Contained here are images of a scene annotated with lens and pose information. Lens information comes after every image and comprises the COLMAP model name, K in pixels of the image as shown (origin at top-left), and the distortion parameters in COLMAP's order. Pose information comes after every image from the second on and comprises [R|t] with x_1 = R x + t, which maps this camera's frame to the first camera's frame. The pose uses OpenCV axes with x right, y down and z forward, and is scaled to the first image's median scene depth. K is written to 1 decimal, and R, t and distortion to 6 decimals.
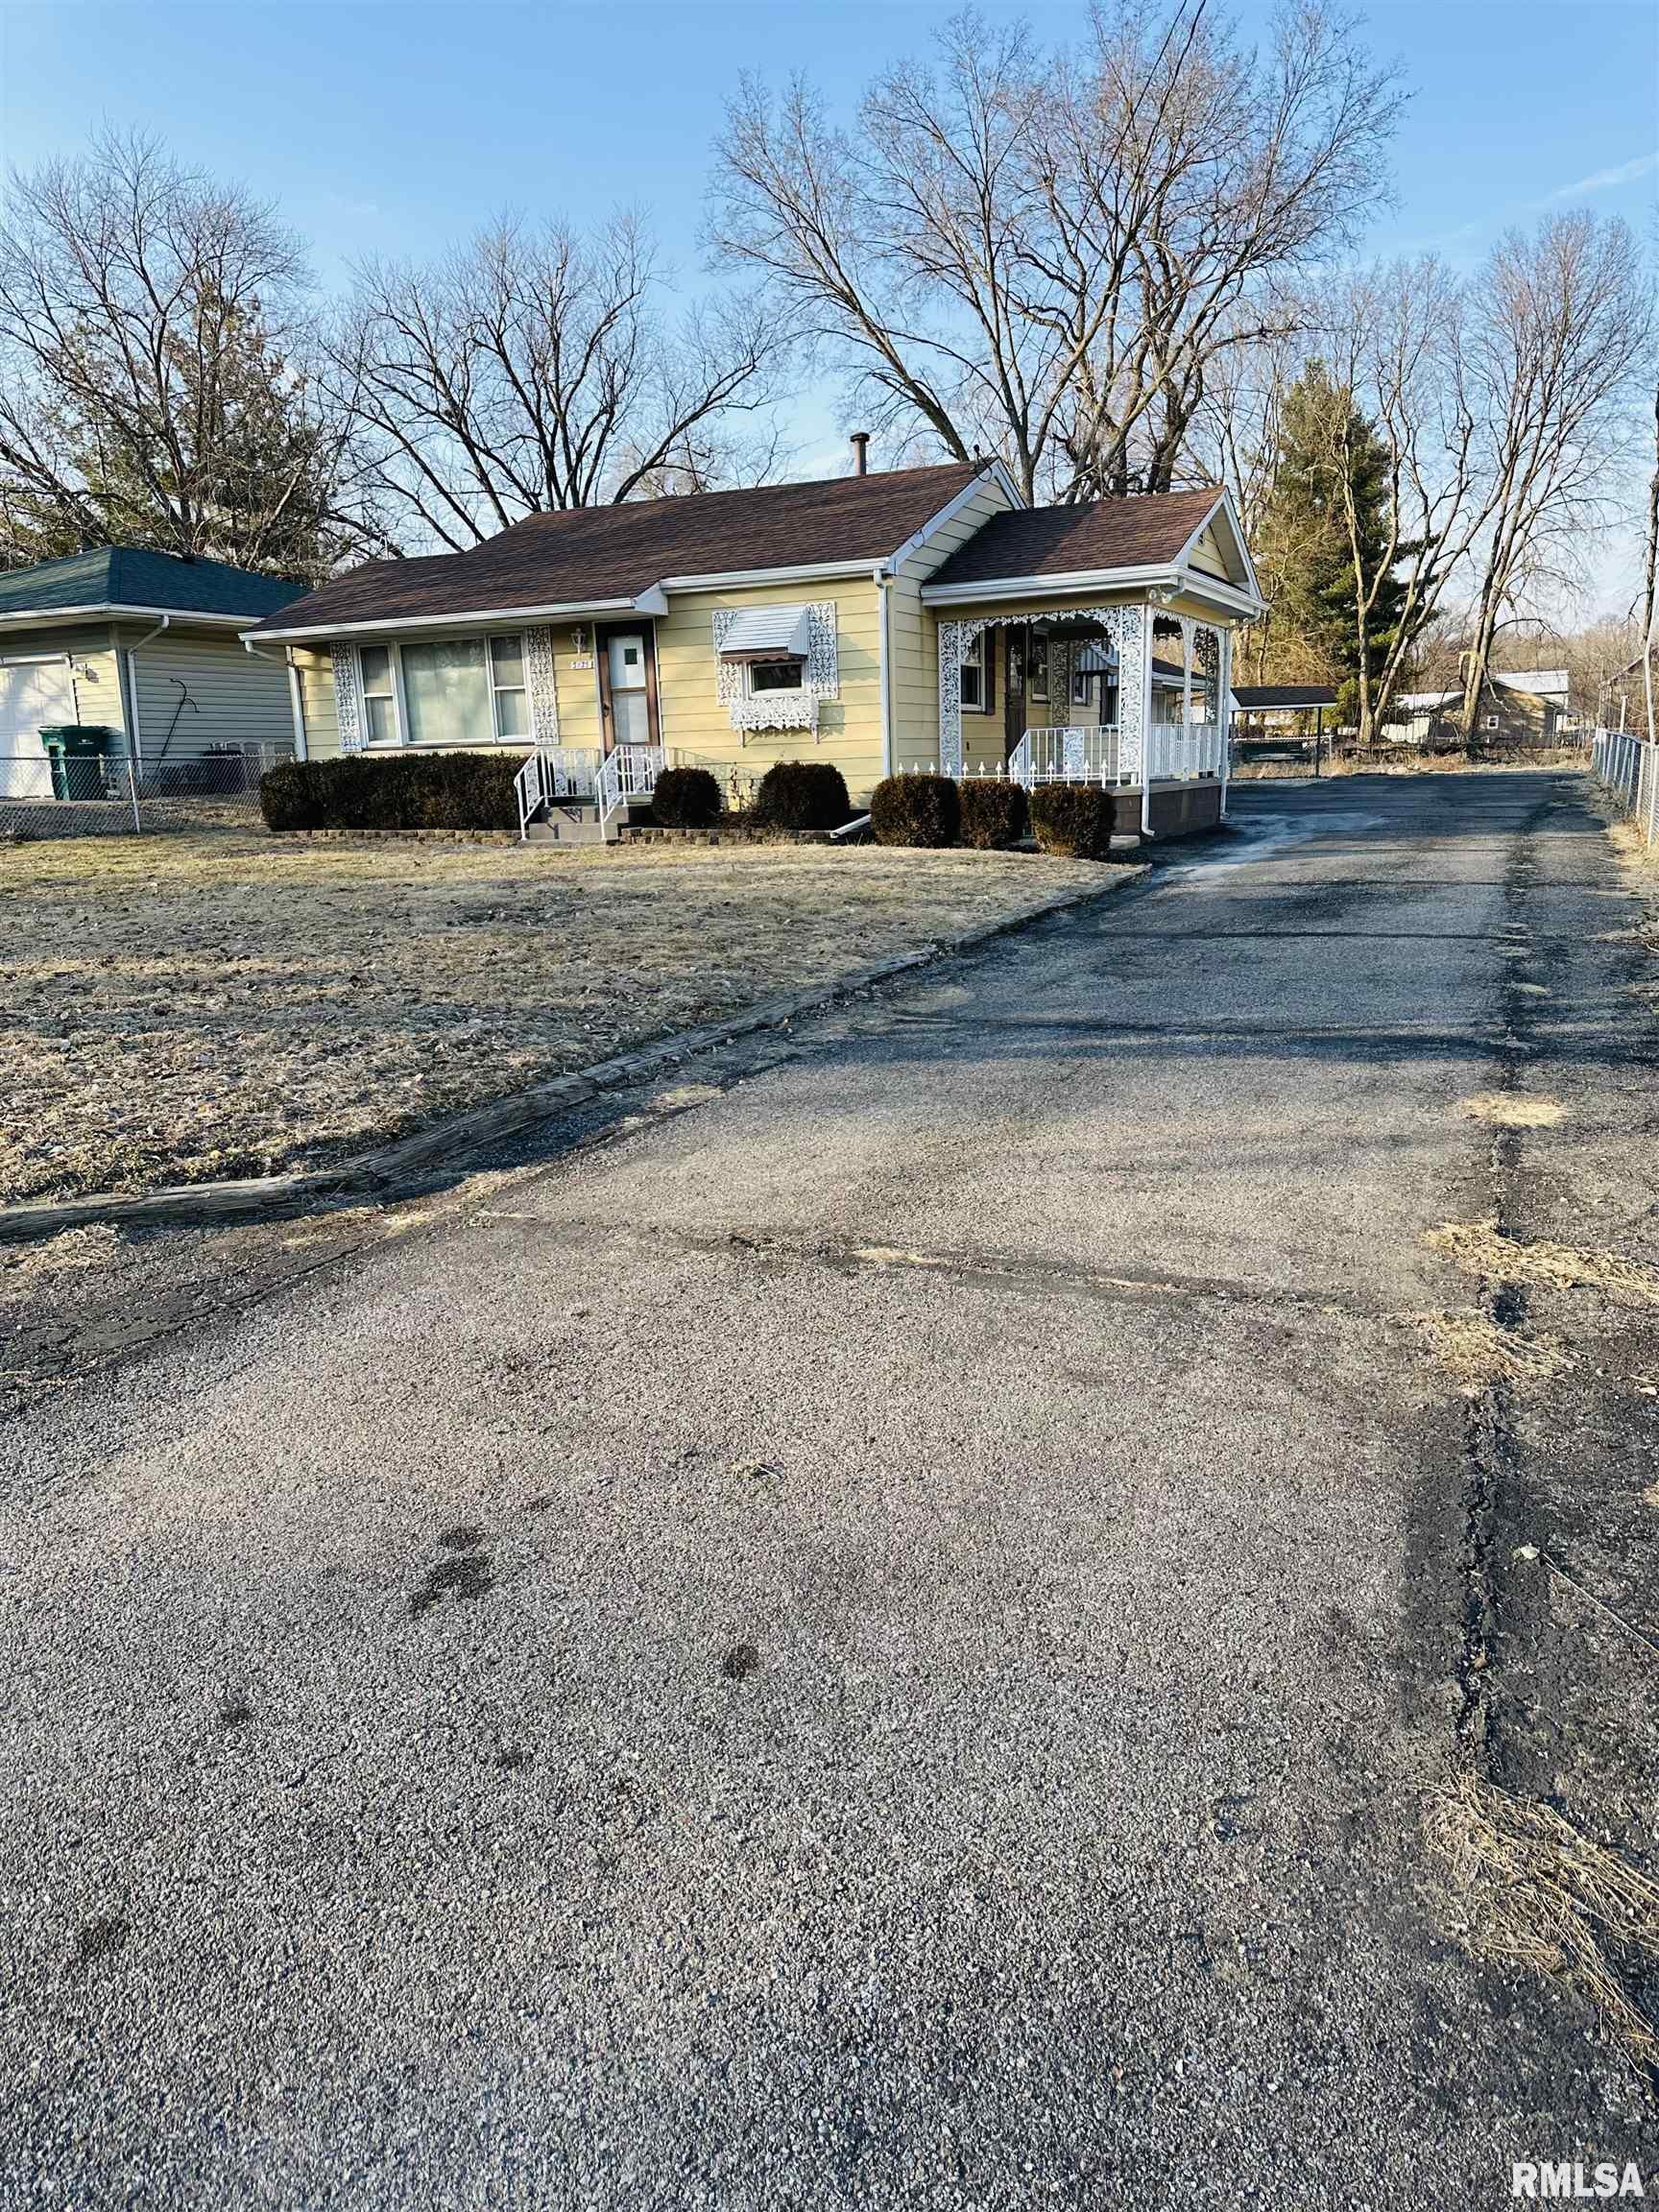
lens RADIAL K [[1551.8, 0, 829.5], [0, 1551.8, 1106.0], [0, 0, 1]] dist [0.191878, -0.340303]
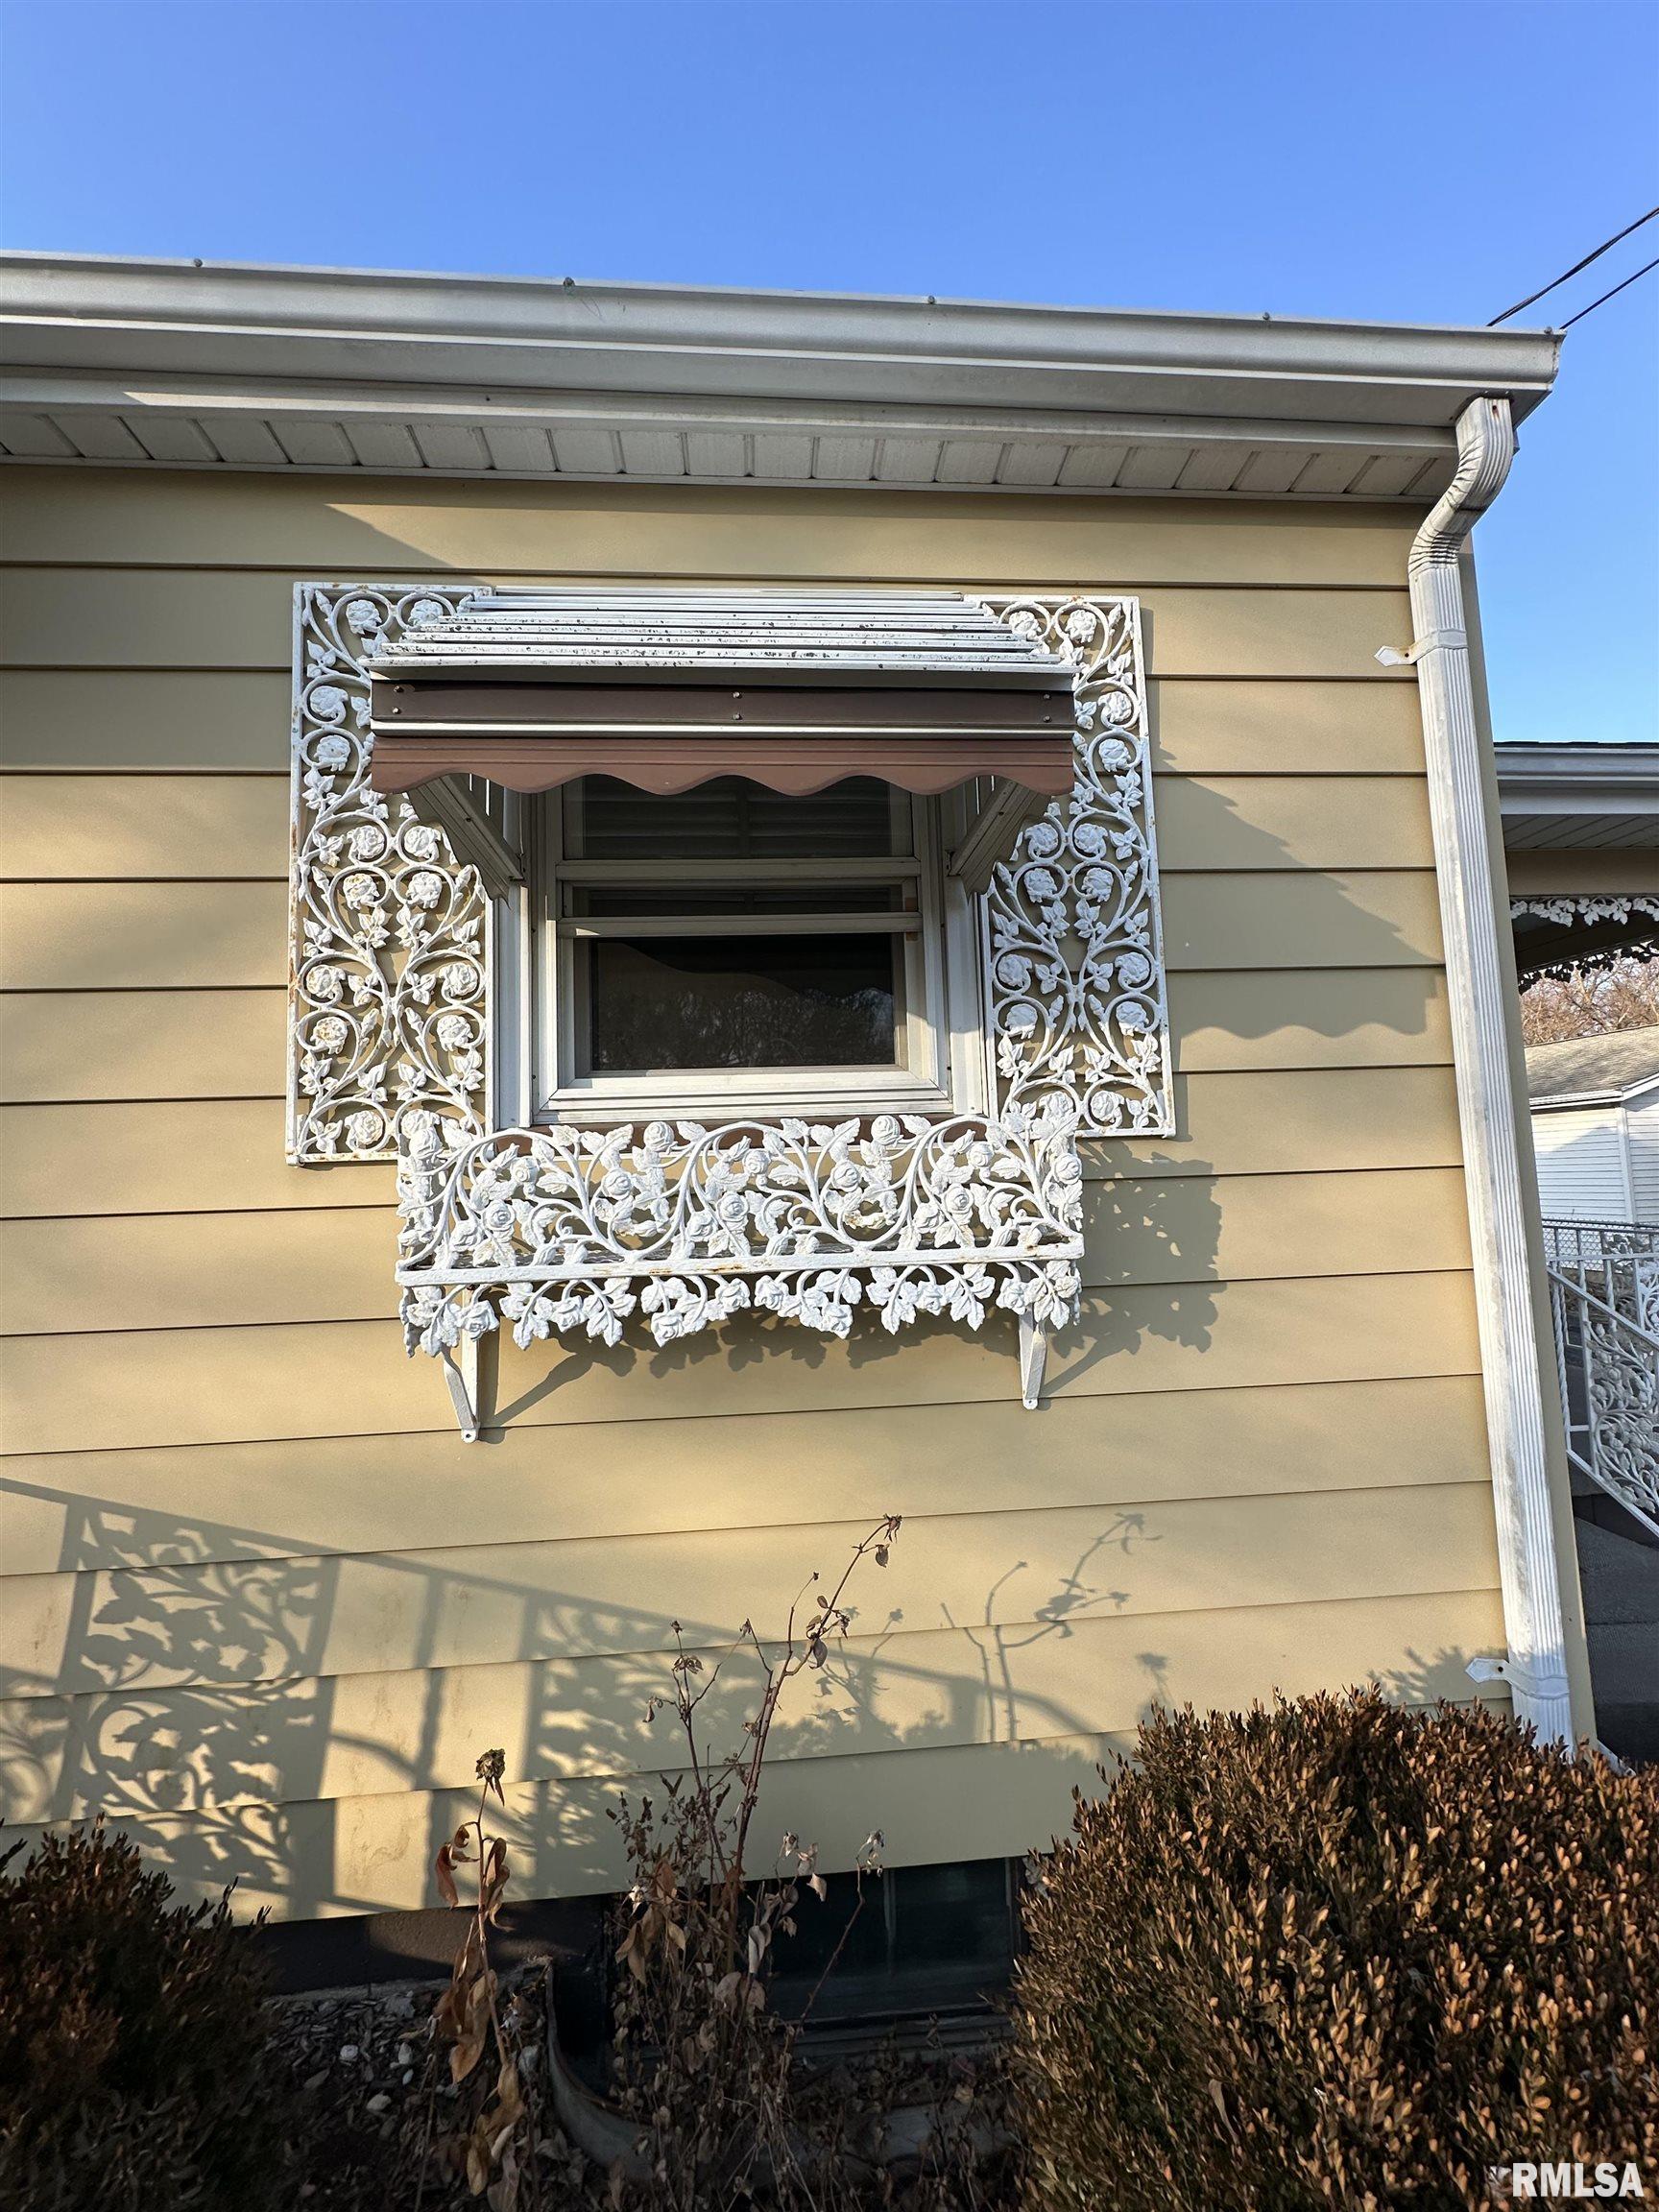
lens RADIAL K [[889.9, 0, 829.5], [0, 889.9, 1106.0], [0, 0, 1]] dist [-0.001655, -0.000211]
pose [[0.872901, 0.045724, 0.485751, -0.065695], [0.104157, 0.955184, -0.277084, -0.224057], [-0.476651, 0.292461, 0.829018, 0.874826]]
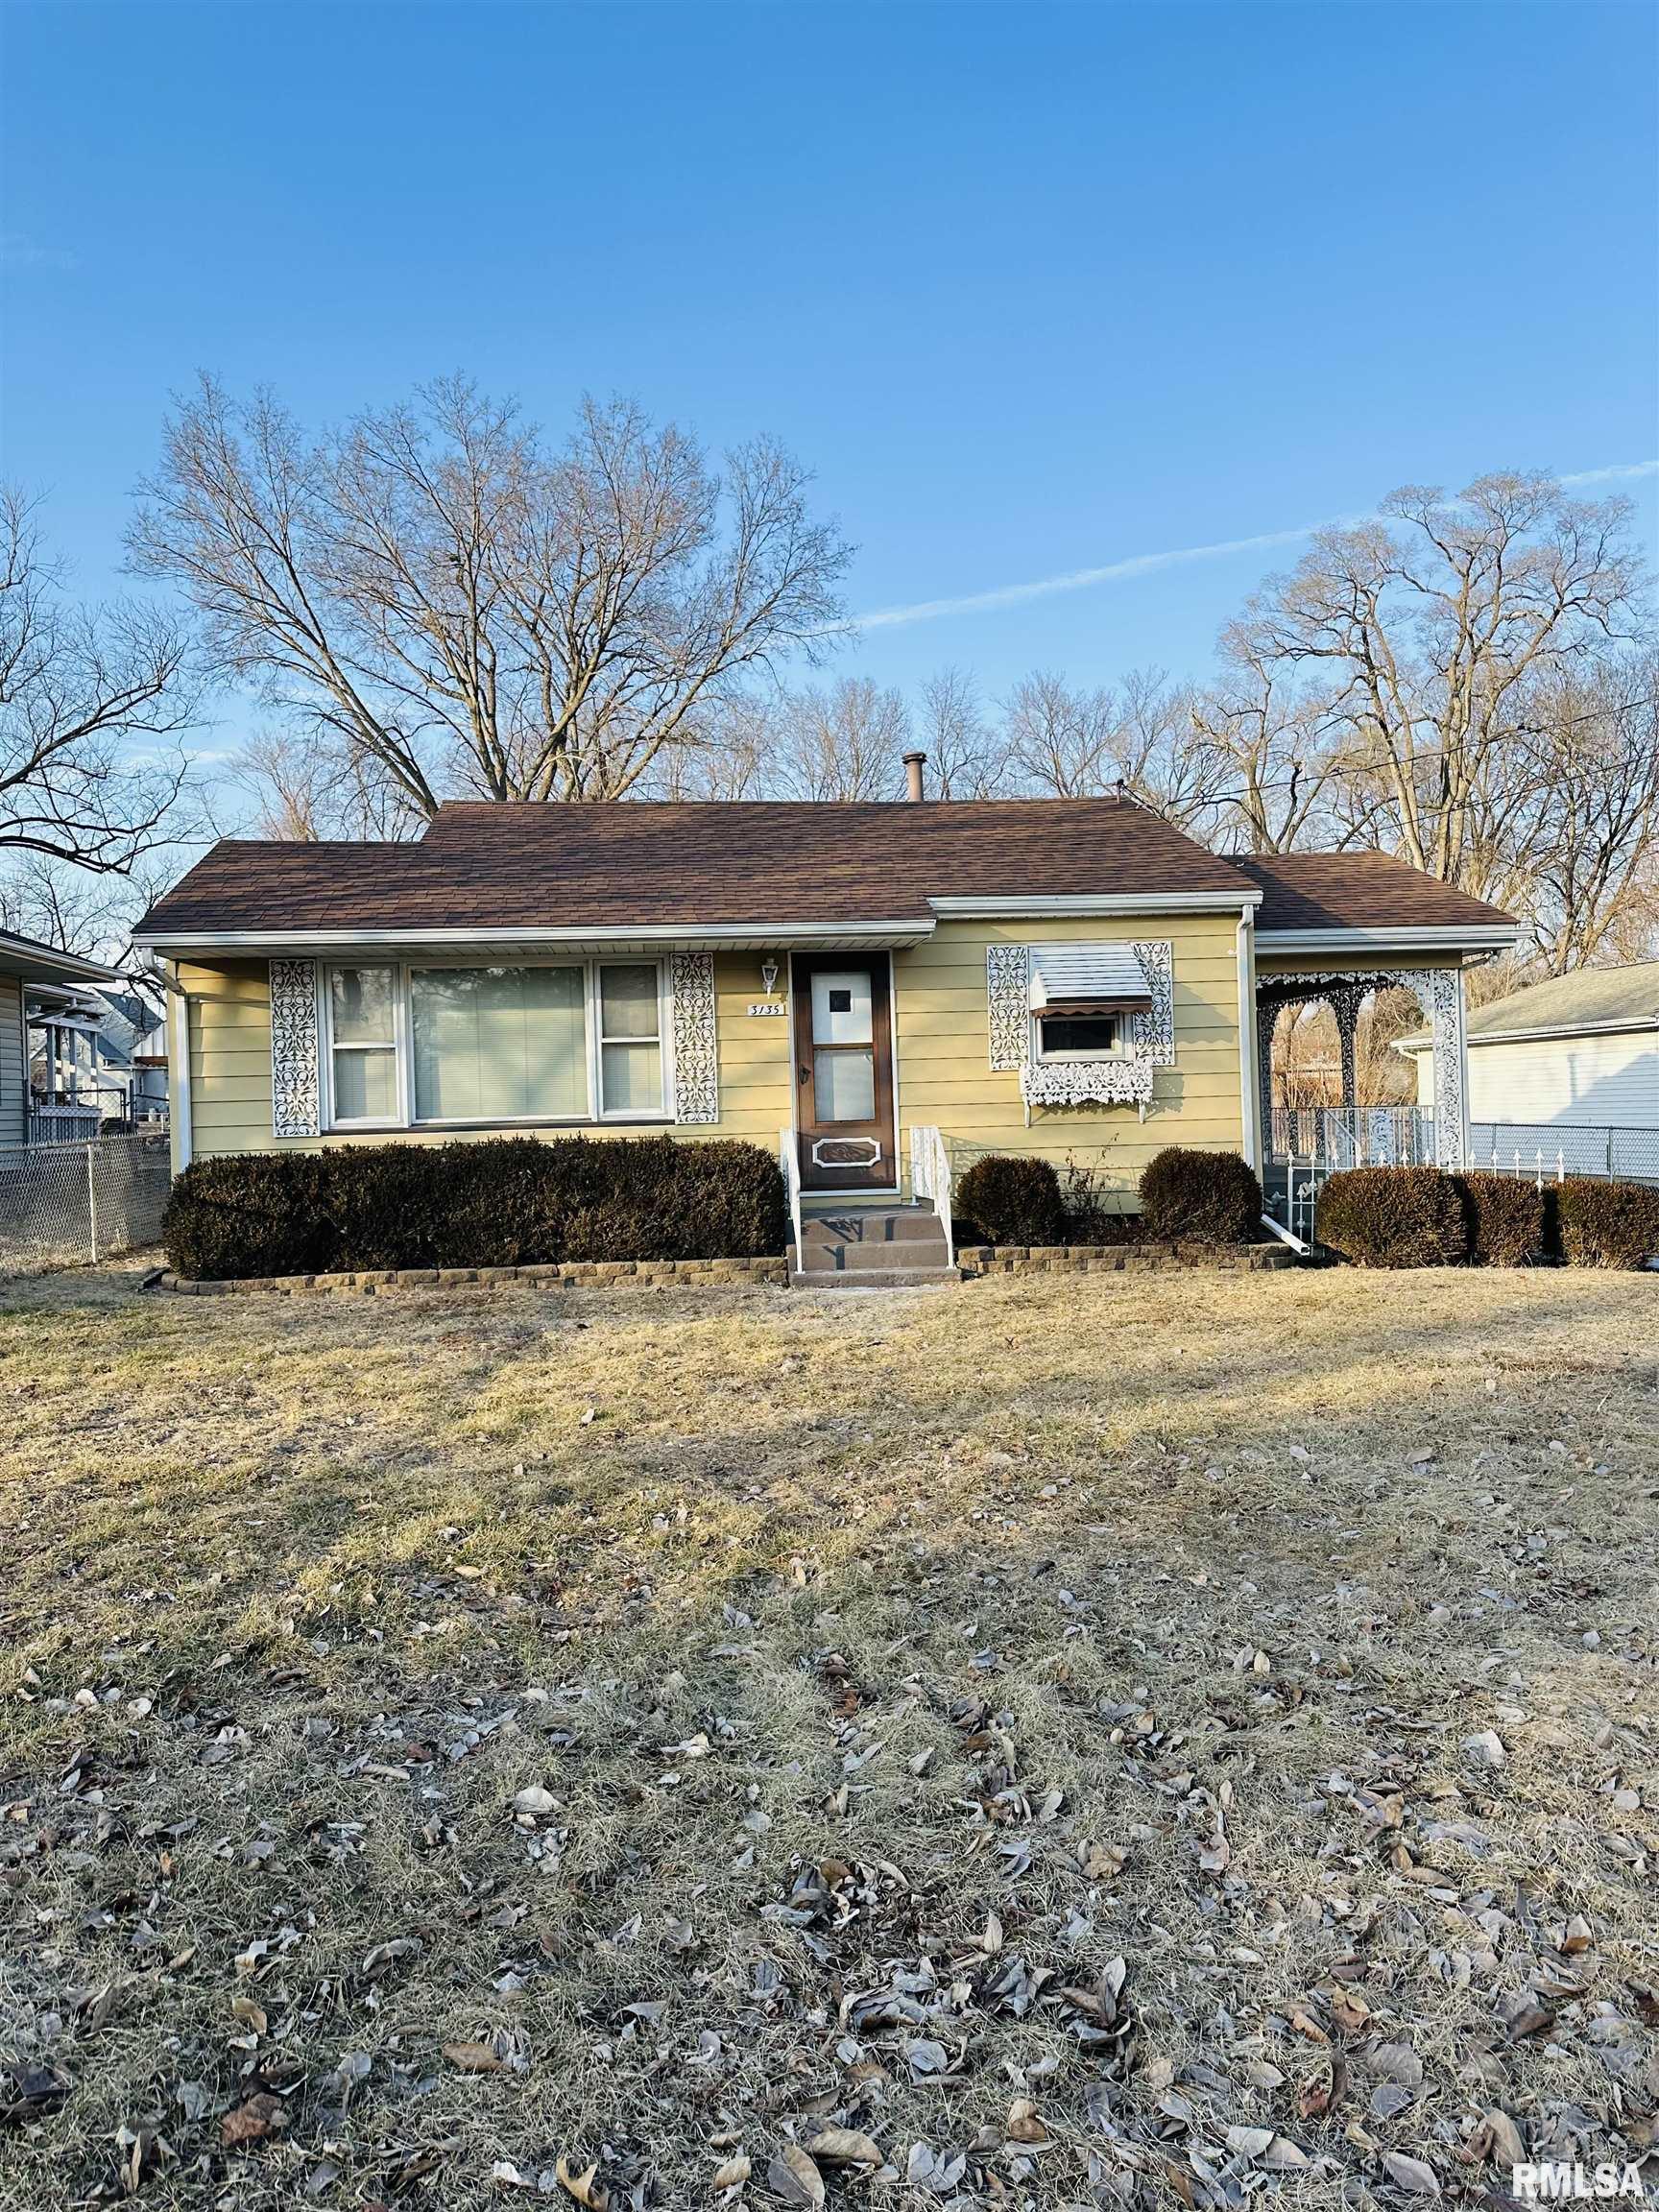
lens RADIAL K [[1551.8, 0, 829.5], [0, 1551.8, 1106.0], [0, 0, 1]] dist [0.191878, -0.340303]
pose [[0.855823, 0.011956, 0.517130, -0.475267], [0.107790, 0.973664, -0.200897, -0.103803], [-0.505913, 0.227674, 0.831996, 0.444432]]
